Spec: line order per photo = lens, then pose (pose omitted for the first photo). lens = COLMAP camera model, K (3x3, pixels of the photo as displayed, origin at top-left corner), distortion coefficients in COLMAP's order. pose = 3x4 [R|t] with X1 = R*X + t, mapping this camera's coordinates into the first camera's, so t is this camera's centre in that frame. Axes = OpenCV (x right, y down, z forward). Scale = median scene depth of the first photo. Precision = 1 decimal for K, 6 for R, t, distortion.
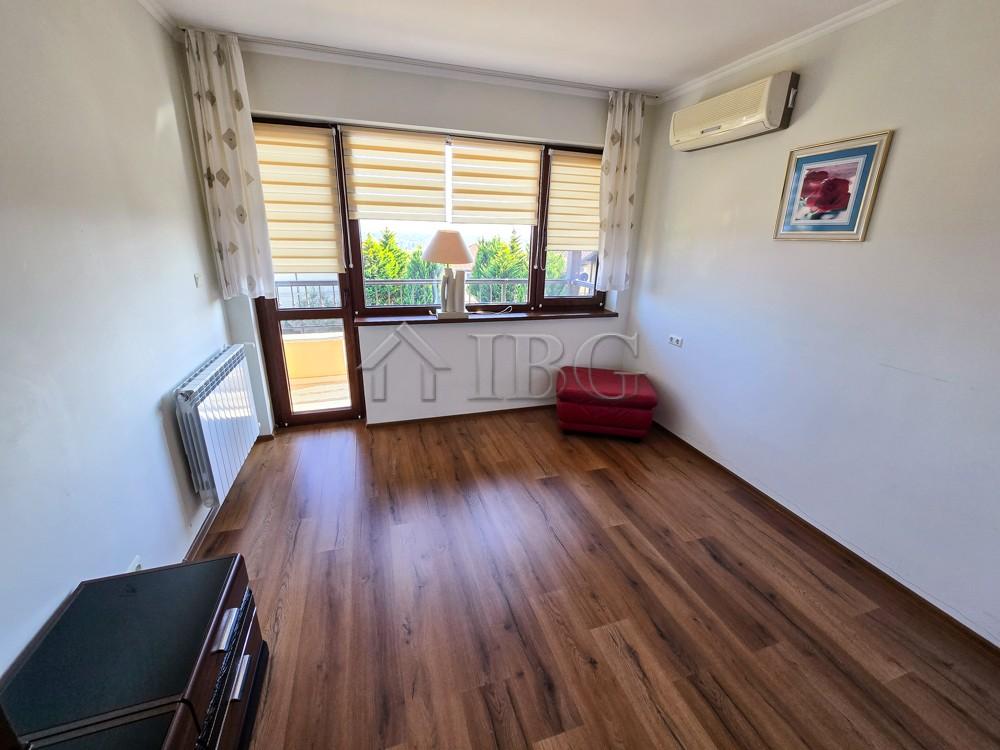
lens RADIAL K [[407.4, 0, 498.1], [0, 407.4, 370.5], [0, 0, 1]] dist [-0.002499, 0.000077]
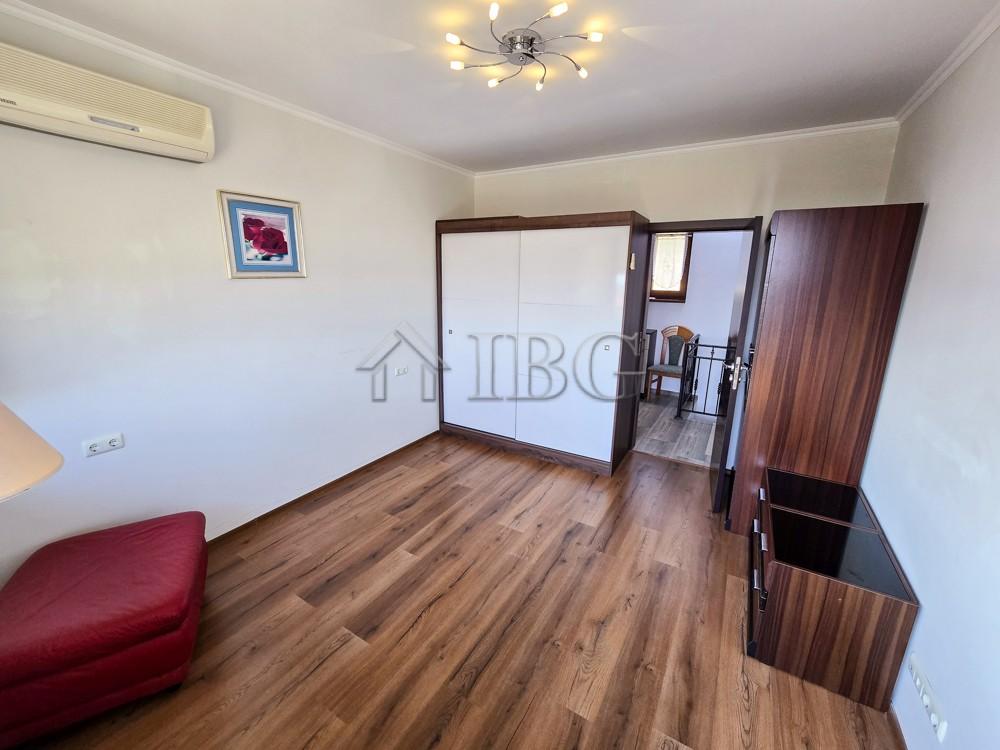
lens RADIAL K [[407.4, 0, 499.2], [0, 407.4, 373.2], [0, 0, 1]] dist [-0.002499, 0.000077]
pose [[-0.660287, -0.211899, 0.720500, -0.556032], [0.211262, 0.868223, 0.448951, -0.475001], [-0.720687, 0.448651, -0.528510, 1.283904]]
